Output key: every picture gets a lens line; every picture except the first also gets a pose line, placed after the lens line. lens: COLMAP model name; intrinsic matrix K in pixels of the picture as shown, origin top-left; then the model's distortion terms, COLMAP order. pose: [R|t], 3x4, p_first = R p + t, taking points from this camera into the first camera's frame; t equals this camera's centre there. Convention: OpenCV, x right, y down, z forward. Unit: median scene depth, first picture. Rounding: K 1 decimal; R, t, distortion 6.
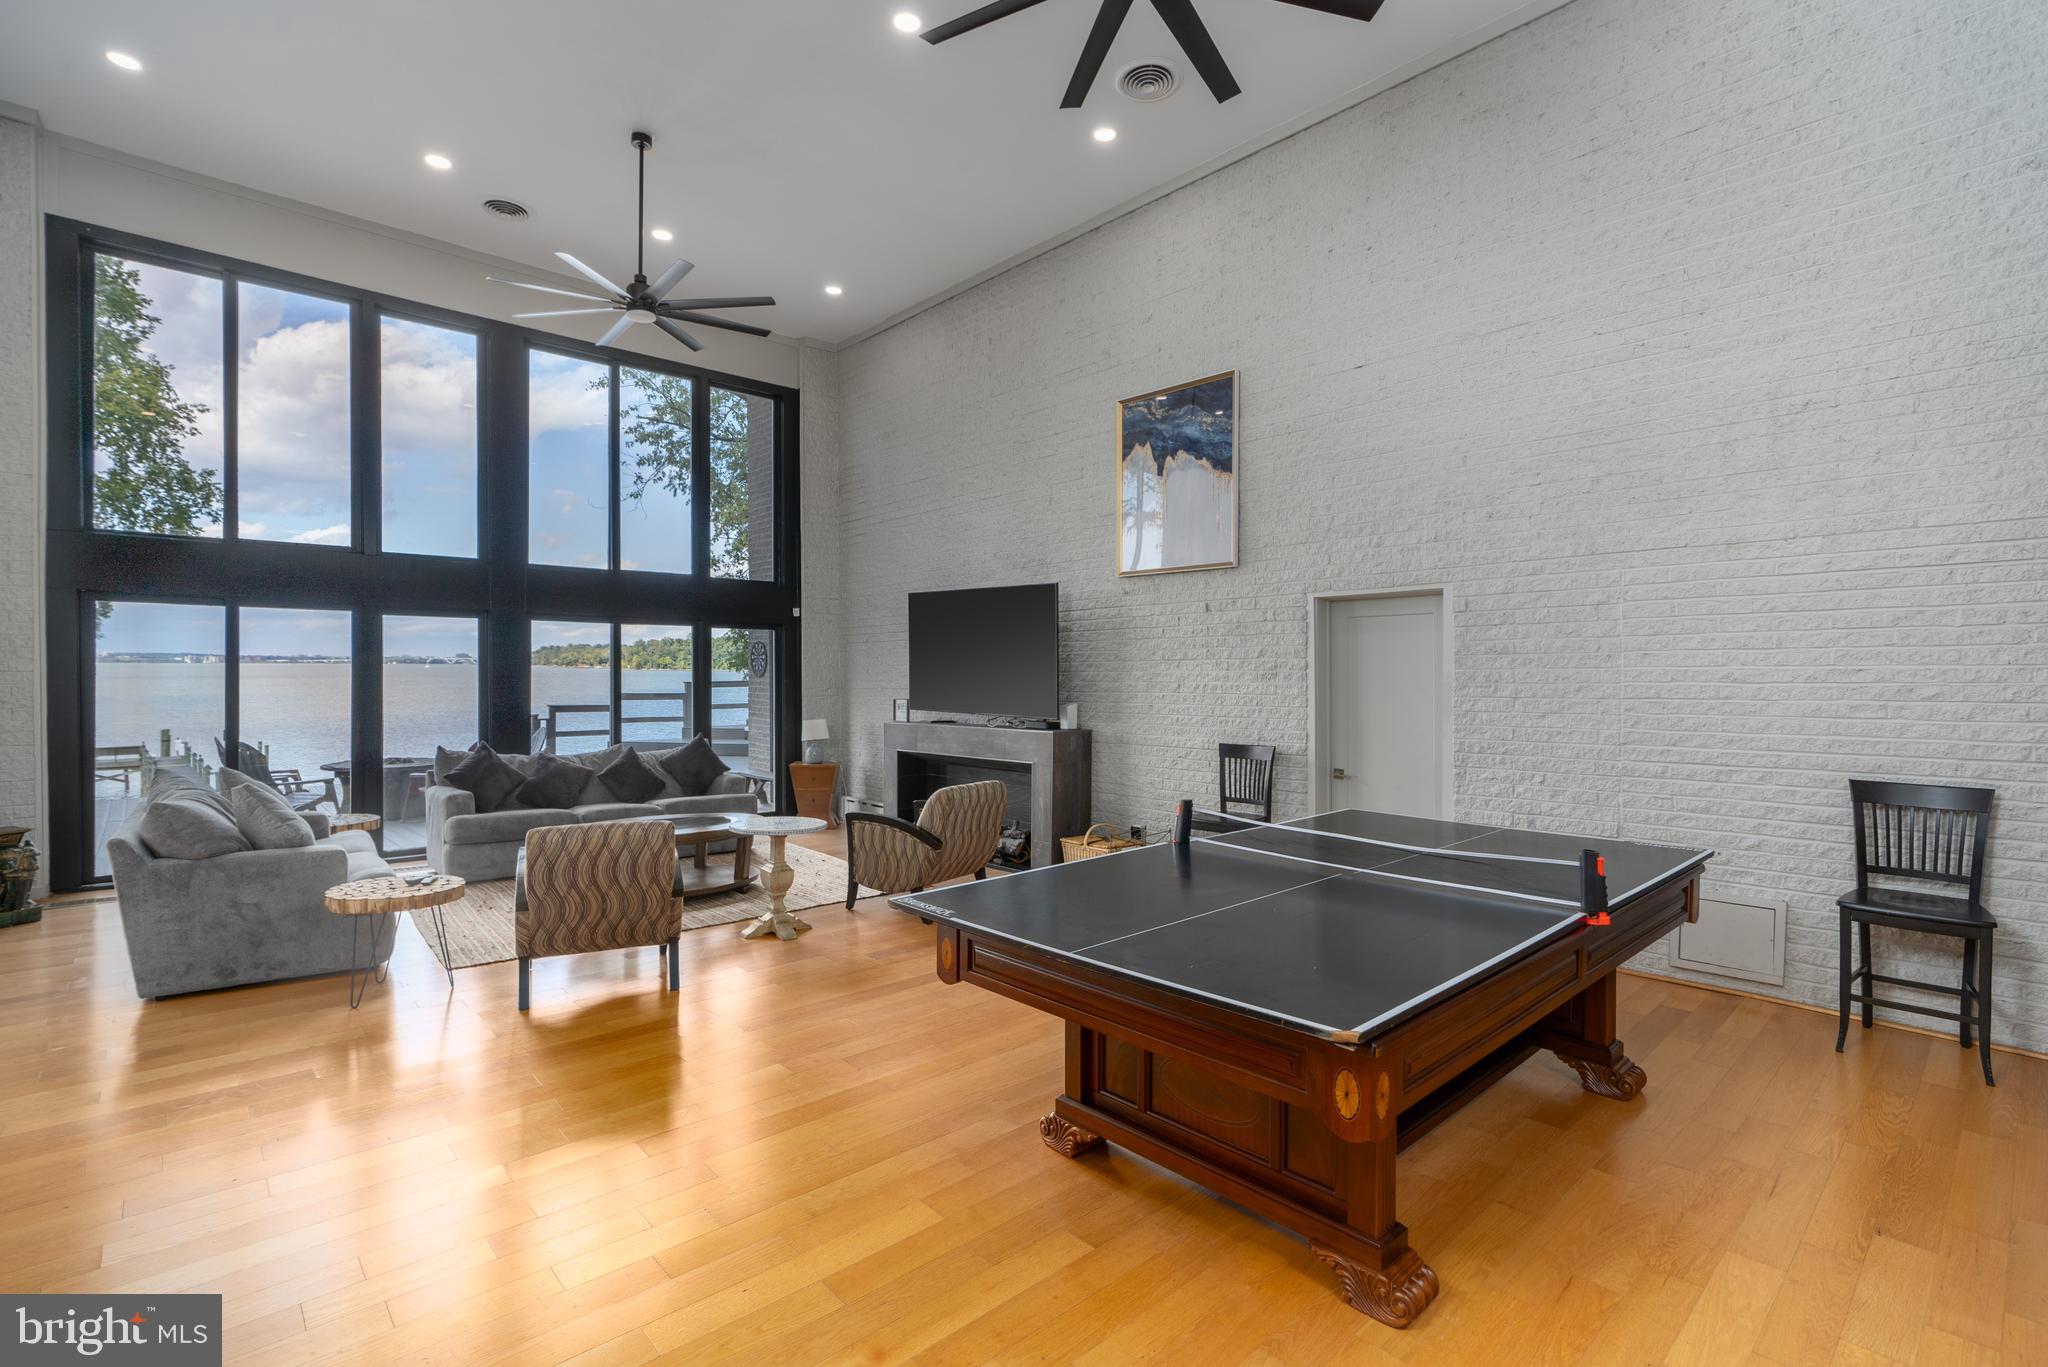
lens RADIAL K [[939.8, 0, 1025.5], [0, 939.8, 677.8], [0, 0, 1]] dist [0.000103, 0.000725]
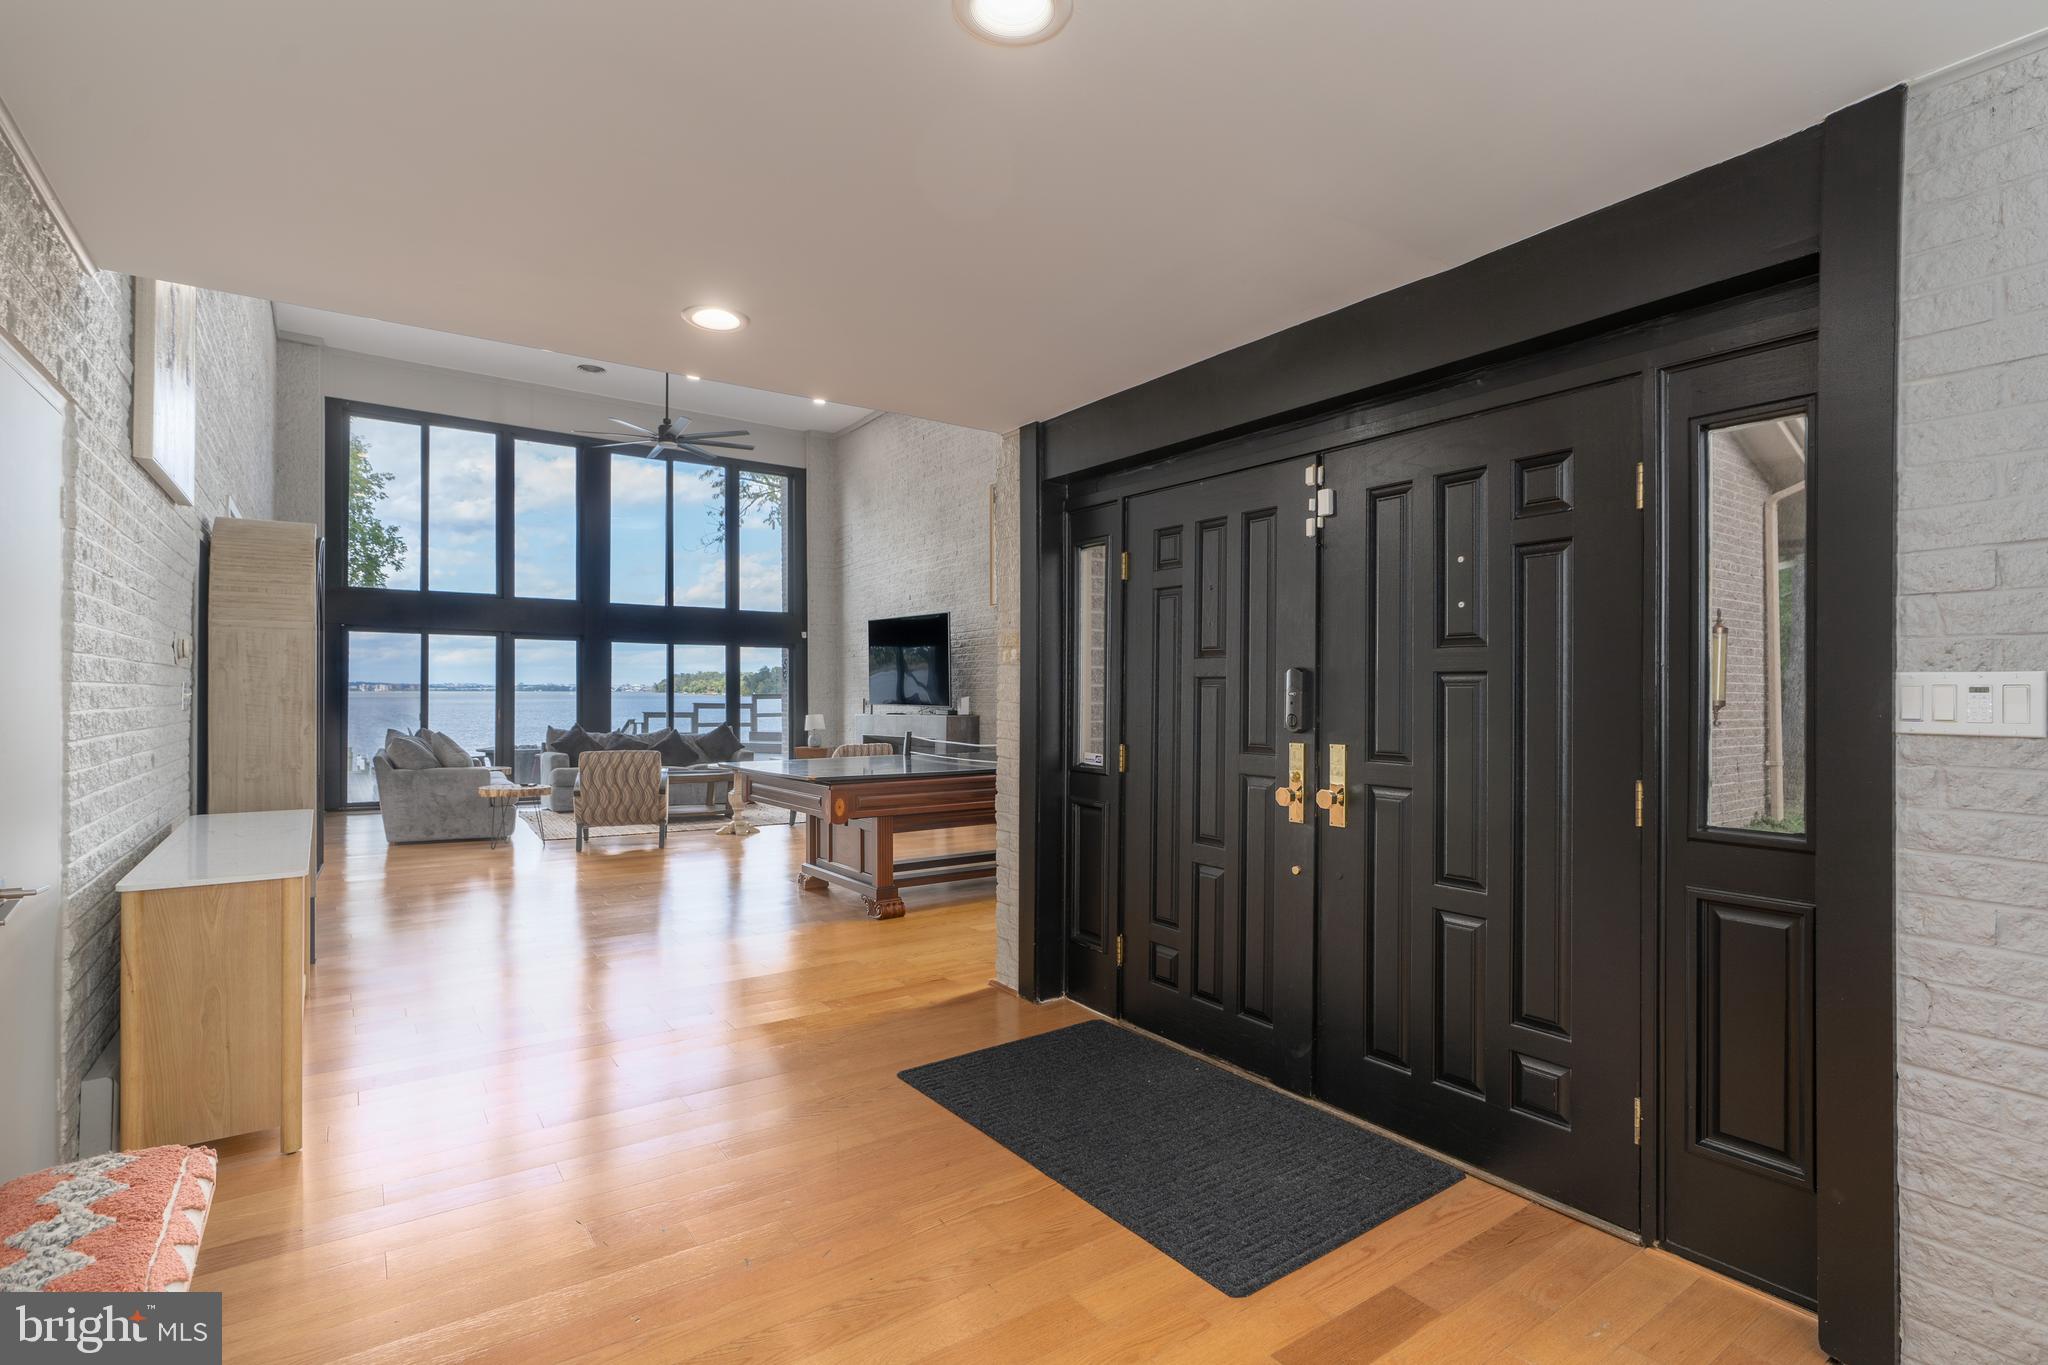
lens RADIAL K [[972.9, 0, 1023.9], [0, 972.9, 690.2], [0, 0, 1]] dist [0.000732, -0.000189]
pose [[0.991664, -0.003465, -0.128807, 0.314335], [0.001546, 0.999886, -0.014991, 0.038450], [0.128845, 0.014667, 0.991556, -0.423987]]
